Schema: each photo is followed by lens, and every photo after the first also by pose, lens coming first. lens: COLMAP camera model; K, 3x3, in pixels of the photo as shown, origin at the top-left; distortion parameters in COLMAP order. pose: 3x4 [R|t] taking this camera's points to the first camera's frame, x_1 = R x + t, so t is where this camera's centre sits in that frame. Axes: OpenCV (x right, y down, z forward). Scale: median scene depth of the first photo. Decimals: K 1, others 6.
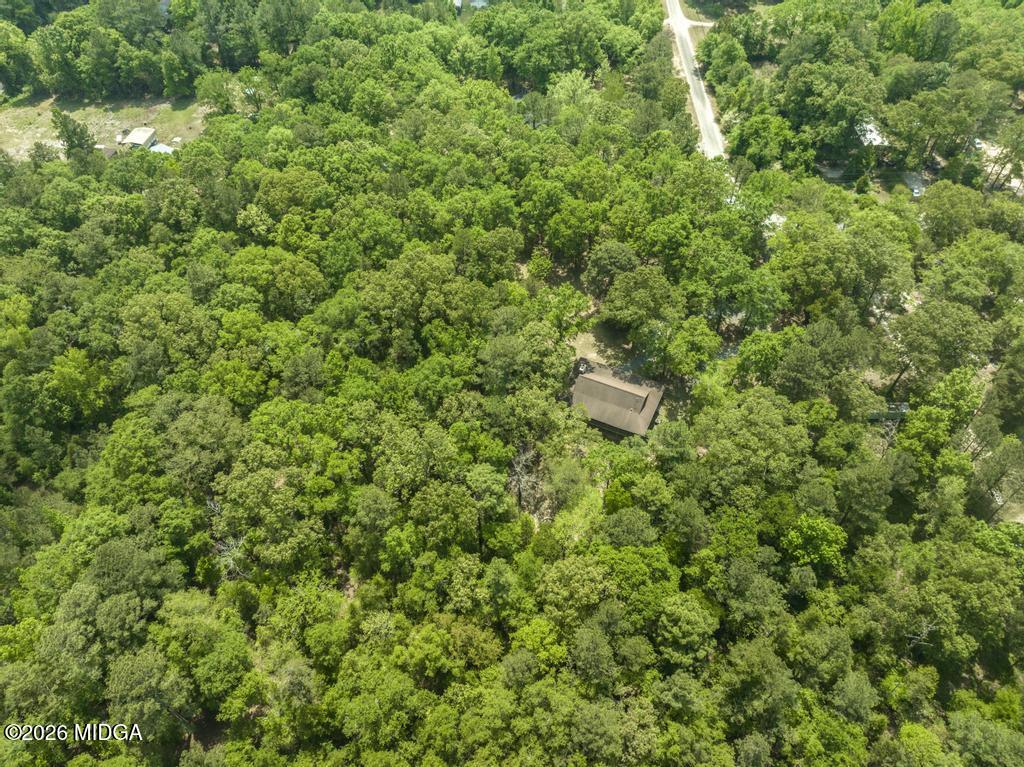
lens RADIAL K [[711.0, 0, 514.4], [0, 711.0, 379.1], [0, 0, 1]] dist [-0.045286, 0.000567]
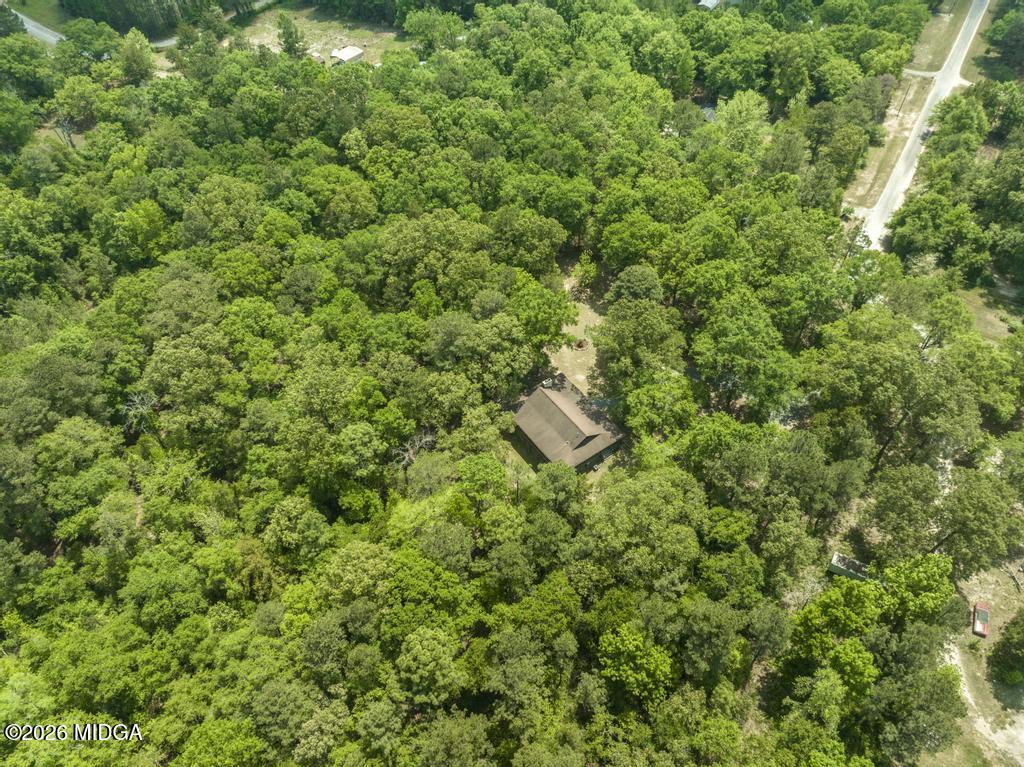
lens RADIAL K [[711.0, 0, 510.0], [0, 711.0, 386.5], [0, 0, 1]] dist [-0.045286, 0.000567]
pose [[0.872545, 0.371090, -0.317738, 0.326647], [-0.368864, 0.926876, 0.069568, -0.053015], [0.320320, 0.056500, 0.945623, 0.109355]]
